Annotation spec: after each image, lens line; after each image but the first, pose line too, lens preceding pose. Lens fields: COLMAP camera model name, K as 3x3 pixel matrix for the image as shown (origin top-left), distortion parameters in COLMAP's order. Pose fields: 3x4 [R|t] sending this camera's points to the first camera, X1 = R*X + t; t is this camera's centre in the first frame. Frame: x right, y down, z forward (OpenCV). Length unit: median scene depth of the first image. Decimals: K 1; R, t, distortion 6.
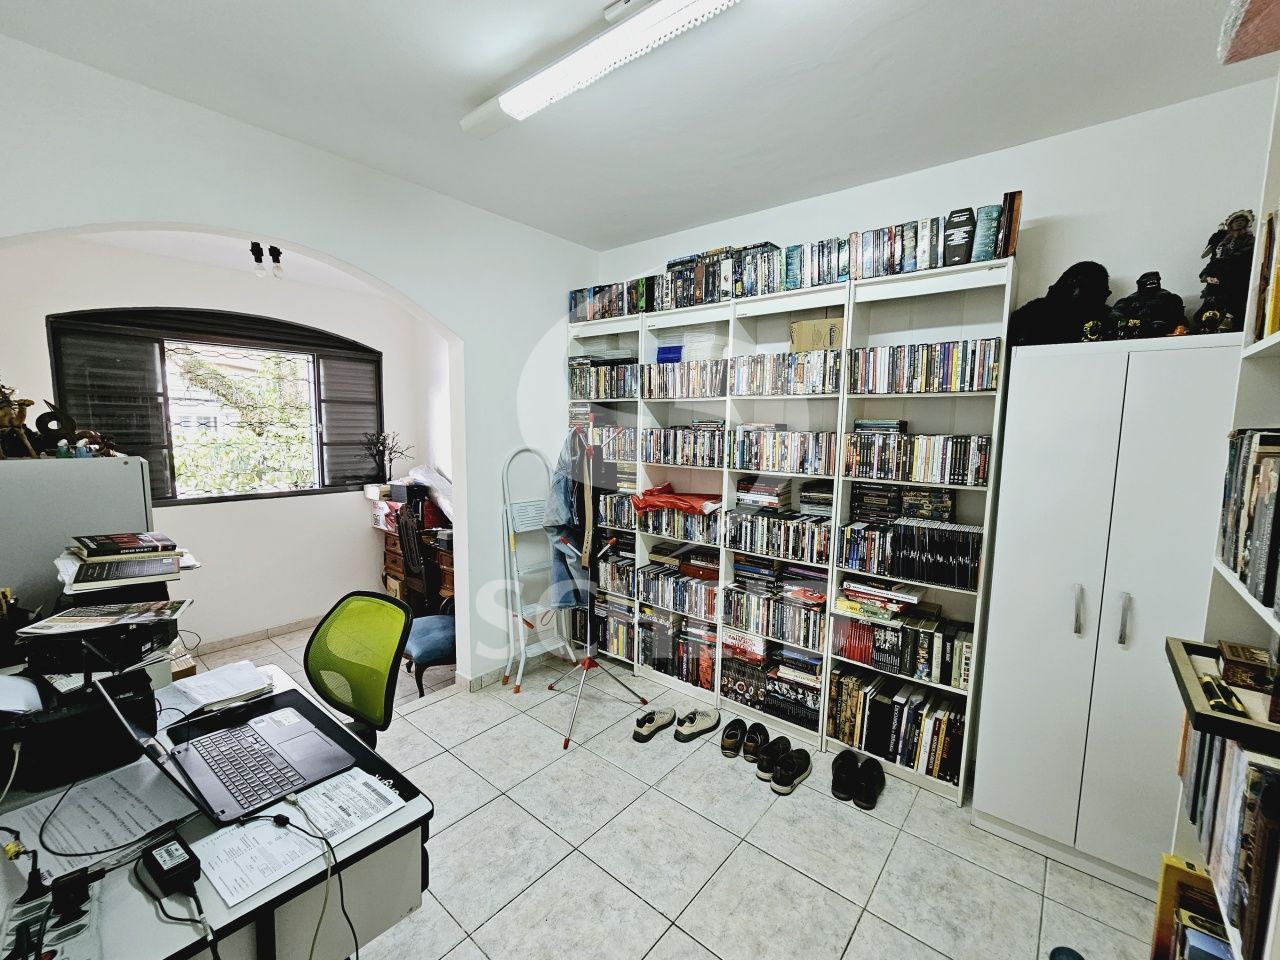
lens RADIAL K [[525.4, 0, 639.5], [0, 525.4, 480.5], [0, 0, 1]] dist [-0.002555, 0.000729]
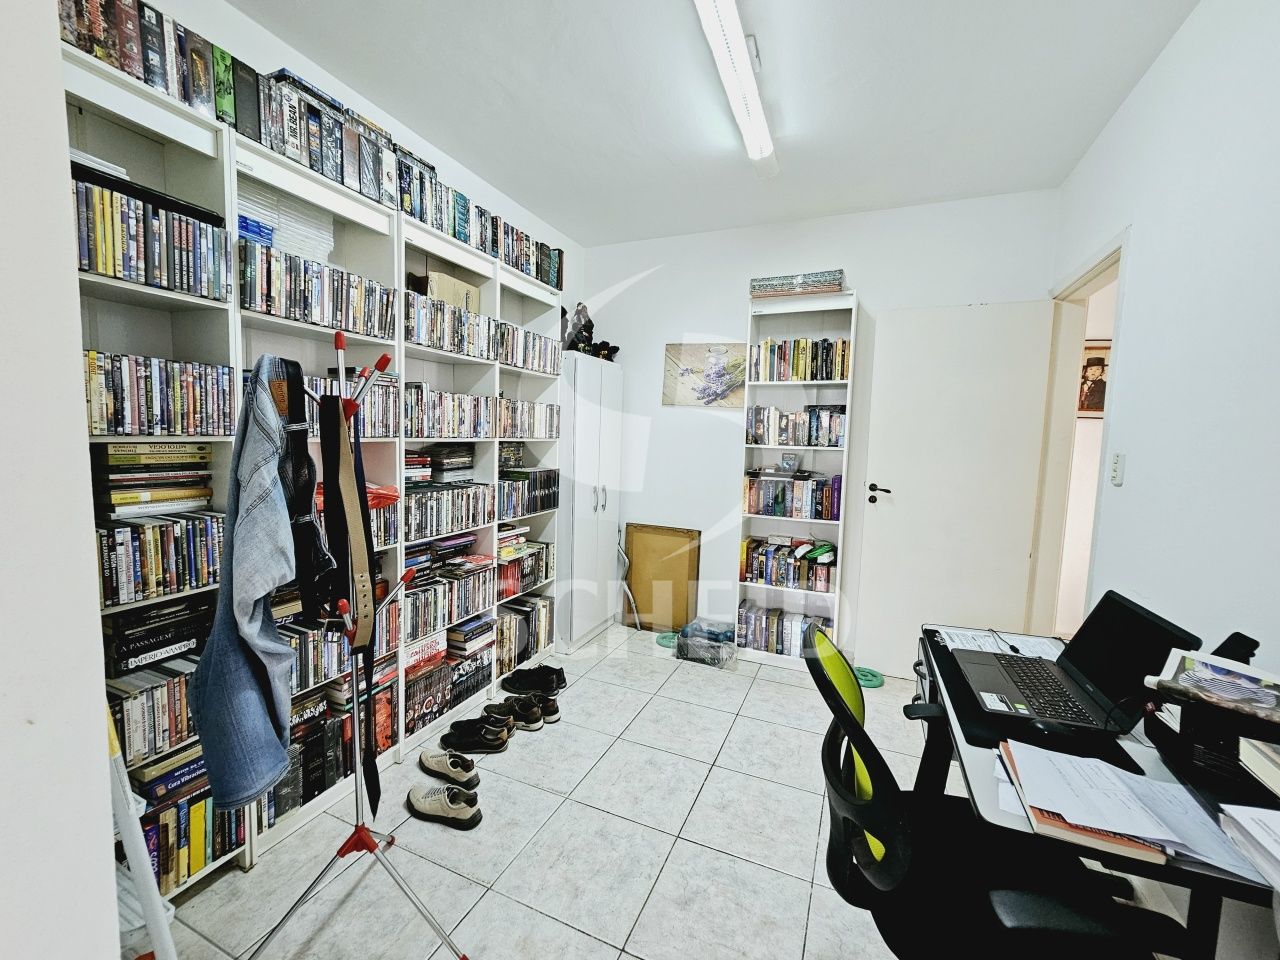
lens RADIAL K [[525.4, 0, 640.2], [0, 525.4, 477.6], [0, 0, 1]] dist [-0.002555, 0.000729]
pose [[-0.282617, -0.104082, 0.953569, -0.431192], [0.066417, 0.989587, 0.127698, -0.026468], [-0.956931, 0.099422, -0.272762, 0.583605]]
